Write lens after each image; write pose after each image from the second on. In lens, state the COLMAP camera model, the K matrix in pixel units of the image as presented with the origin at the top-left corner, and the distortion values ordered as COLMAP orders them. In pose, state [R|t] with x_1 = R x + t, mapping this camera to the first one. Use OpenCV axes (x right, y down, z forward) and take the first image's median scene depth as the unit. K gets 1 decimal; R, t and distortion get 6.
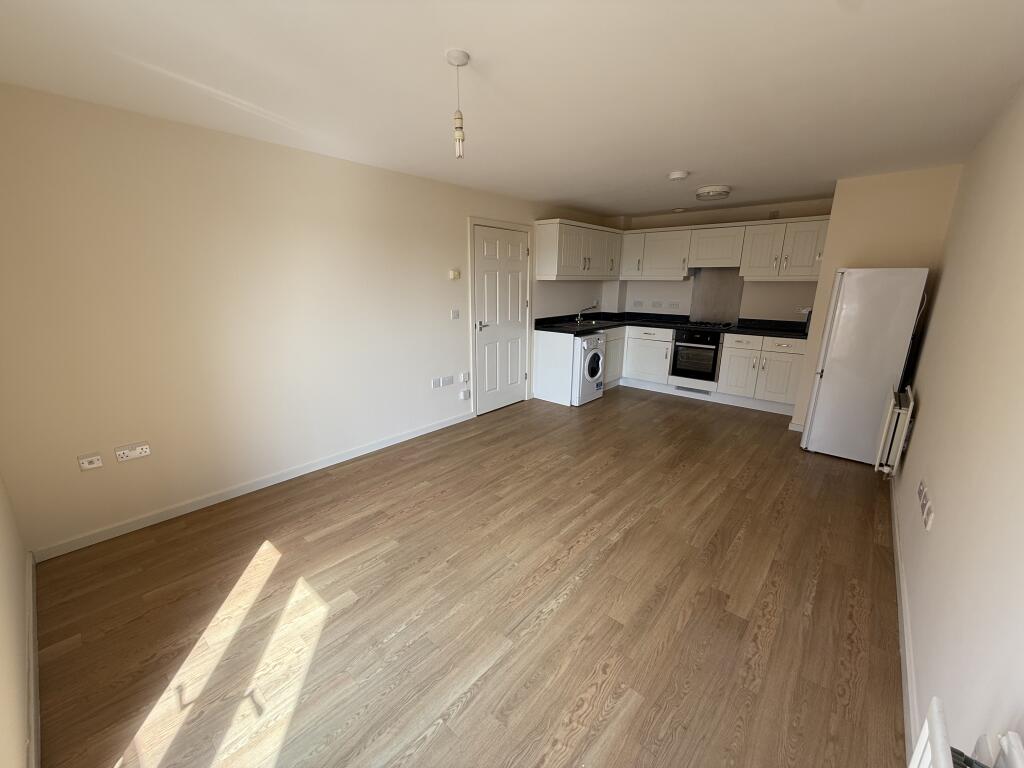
lens RADIAL K [[408.1, 0, 508.7], [0, 408.1, 386.3], [0, 0, 1]] dist [0.000166, -0.000062]
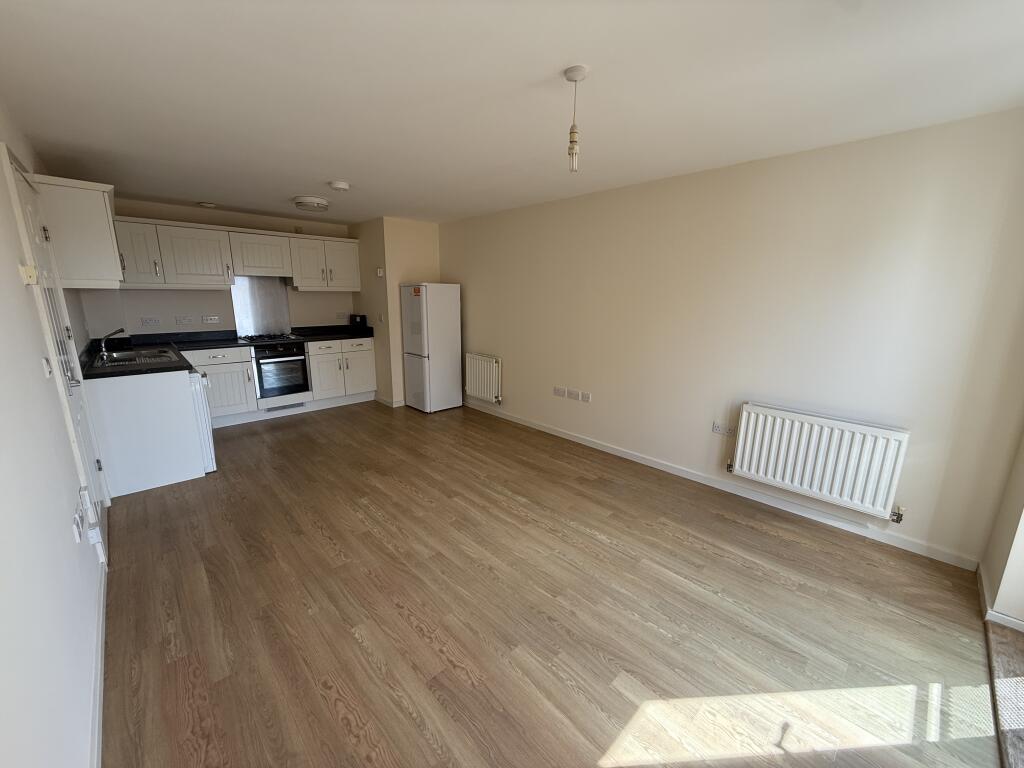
lens RADIAL K [[407.3, 0, 512.0], [0, 407.3, 384.0], [0, 0, 1]] dist [0.000994, 0.000316]
pose [[0.084576, -0.217792, 0.972324, -0.630302], [0.242070, 0.951077, 0.191977, -0.149787], [-0.966566, 0.219134, 0.133159, 0.578196]]
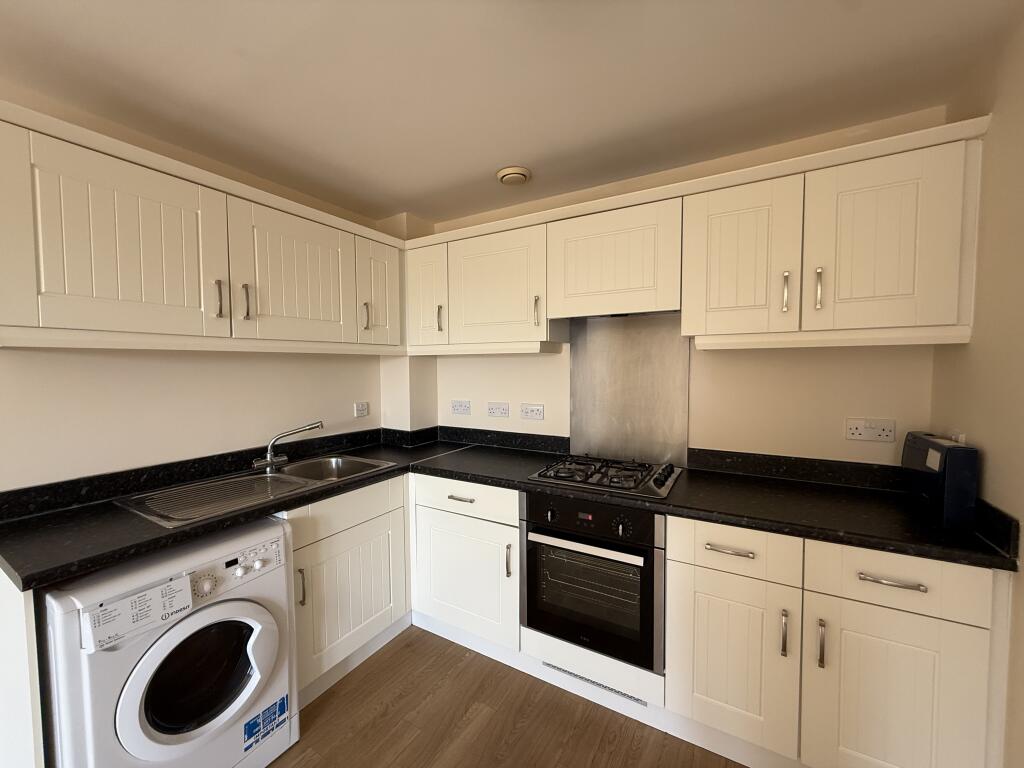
lens RADIAL K [[407.3, 0, 512.0], [0, 407.3, 384.0], [0, 0, 1]] dist [0.000994, 0.000316]
pose [[0.981408, -0.017536, 0.191132, 0.525322], [0.056700, 0.977863, -0.201418, -0.248872], [-0.183369, 0.208510, 0.960676, 1.035797]]
